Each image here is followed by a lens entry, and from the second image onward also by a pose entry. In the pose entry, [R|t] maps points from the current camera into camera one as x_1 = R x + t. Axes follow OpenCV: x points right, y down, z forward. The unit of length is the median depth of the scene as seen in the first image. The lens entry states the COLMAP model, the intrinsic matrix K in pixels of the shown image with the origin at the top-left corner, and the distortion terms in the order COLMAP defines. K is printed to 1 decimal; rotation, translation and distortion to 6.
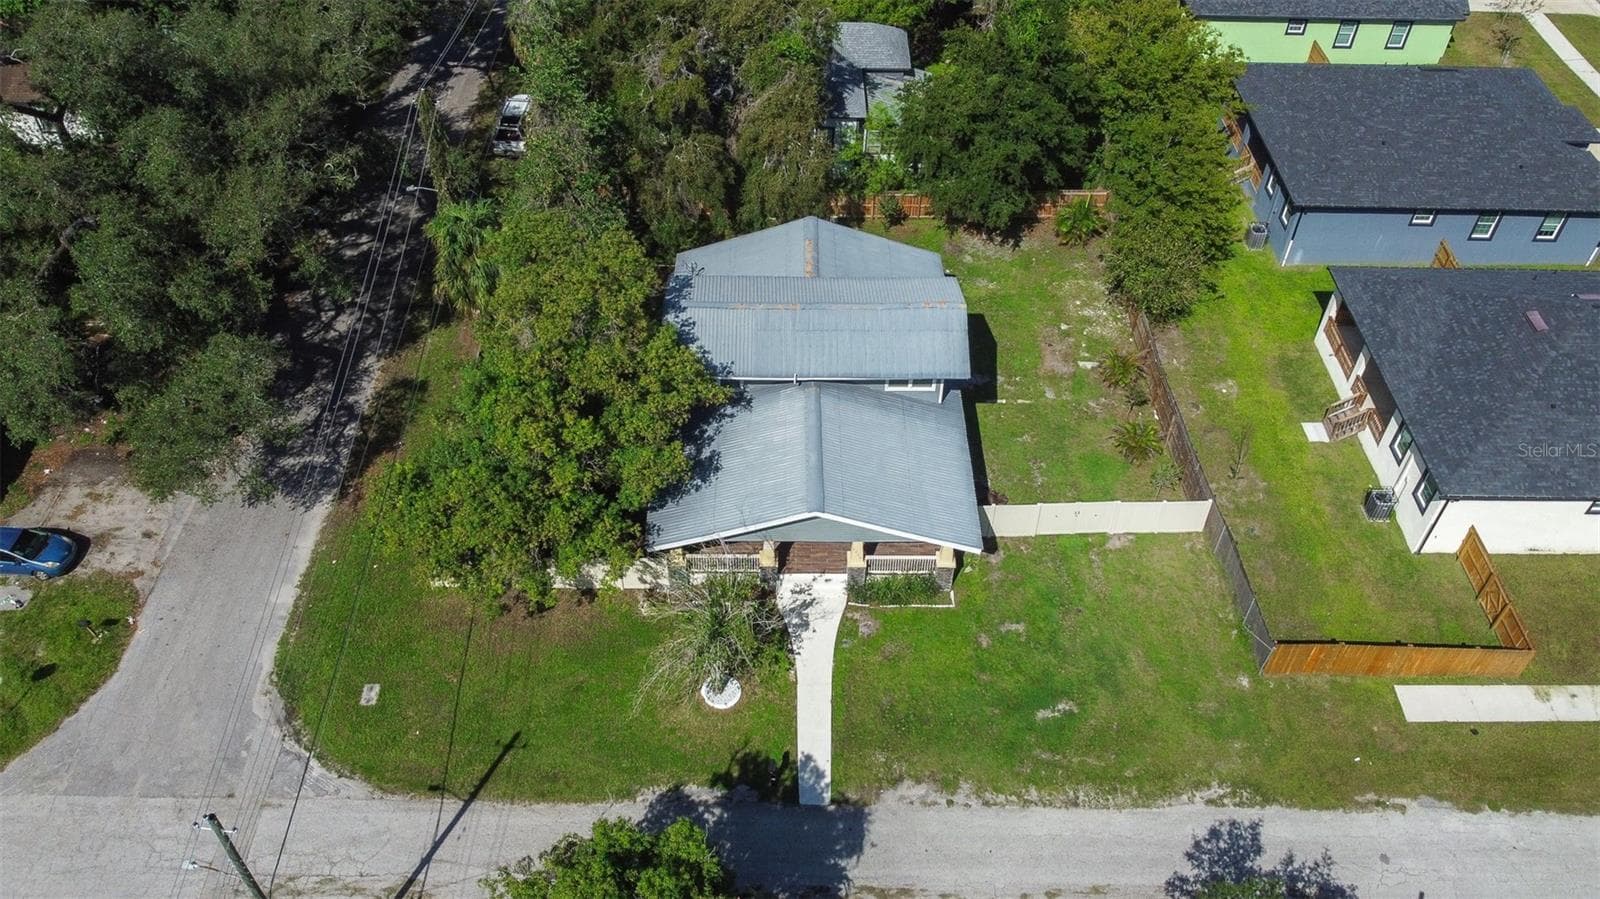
lens RADIAL K [[1248.9, 0, 793.6], [0, 1248.9, 444.3], [0, 0, 1]] dist [-0.007031, 0.003086]
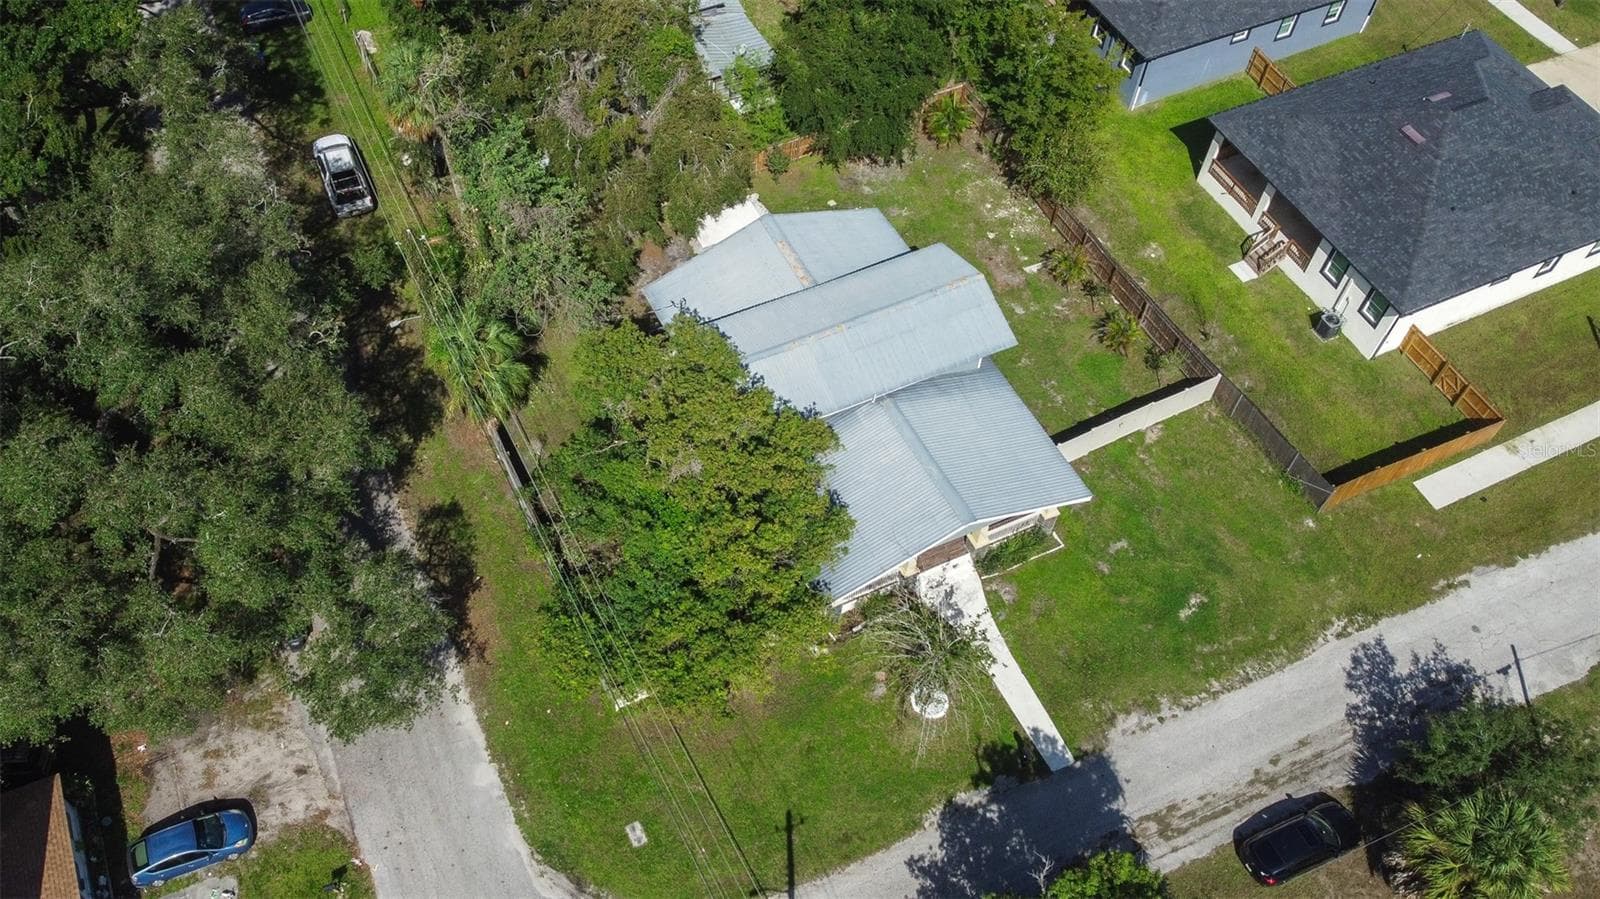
lens RADIAL K [[1366.0, 0, 692.6], [0, 1366.0, 436.8], [0, 0, 1]] dist [-0.011292, 0.003436]
pose [[0.913526, -0.338143, 0.226120, -0.411869], [0.297083, 0.934315, 0.196971, -0.296312], [-0.277872, -0.112761, 0.953977, -0.053801]]
